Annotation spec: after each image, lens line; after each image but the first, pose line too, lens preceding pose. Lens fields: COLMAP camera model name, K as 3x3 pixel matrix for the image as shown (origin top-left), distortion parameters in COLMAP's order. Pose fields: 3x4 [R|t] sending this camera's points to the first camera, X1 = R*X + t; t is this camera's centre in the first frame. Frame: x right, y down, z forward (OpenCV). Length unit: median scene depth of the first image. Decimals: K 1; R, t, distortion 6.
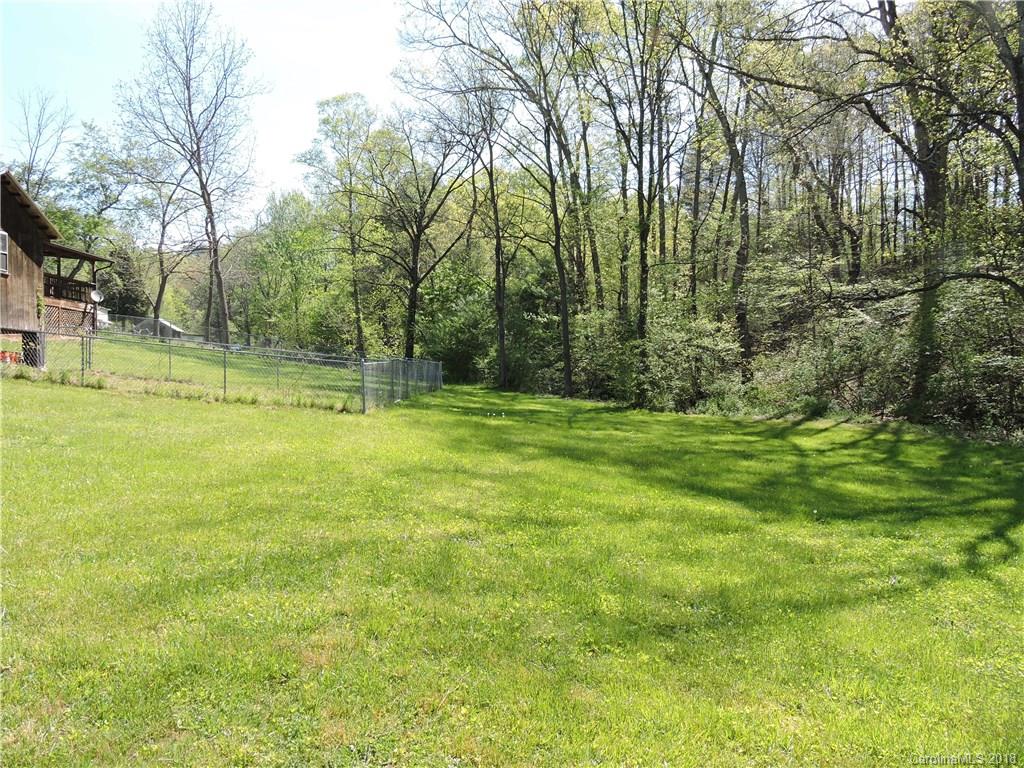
lens RADIAL K [[729.6, 0, 512.2], [0, 729.6, 386.0], [0, 0, 1]] dist [0.000603, -0.010018]
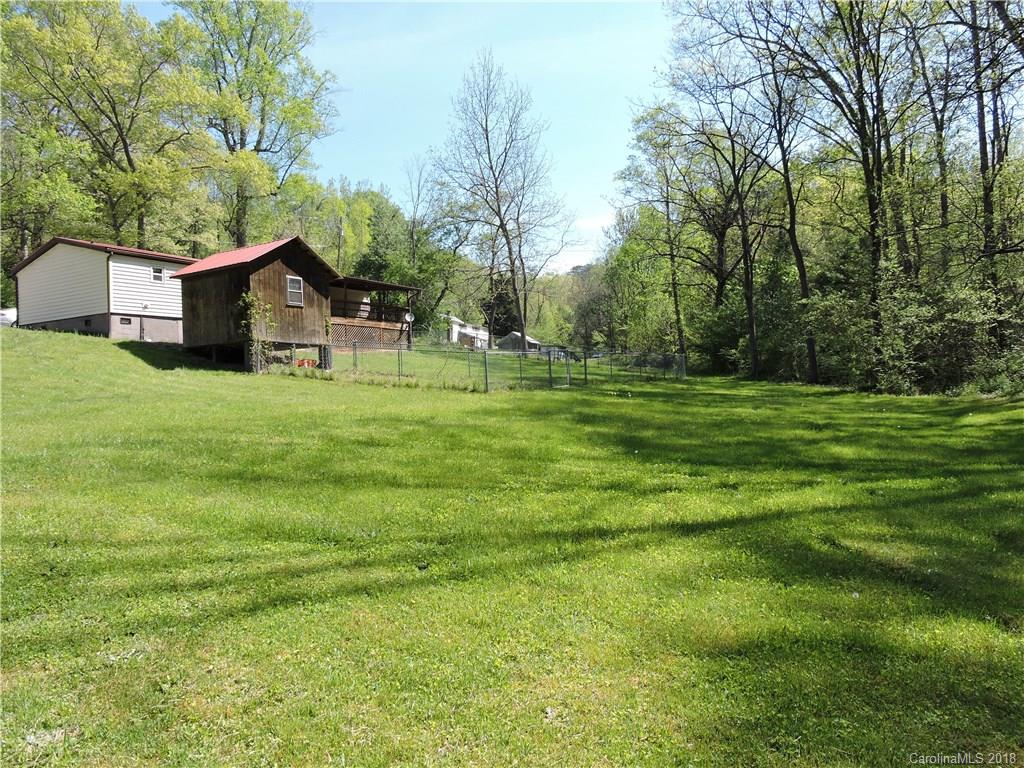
lens RADIAL K [[729.6, 0, 510.5], [0, 729.6, 382.0], [0, 0, 1]] dist [0.000603, -0.010018]
pose [[0.860408, -0.033838, -0.508482, 0.258097], [0.027128, 0.999420, -0.020603, 0.025301], [0.508884, 0.003933, 0.860826, -0.028859]]
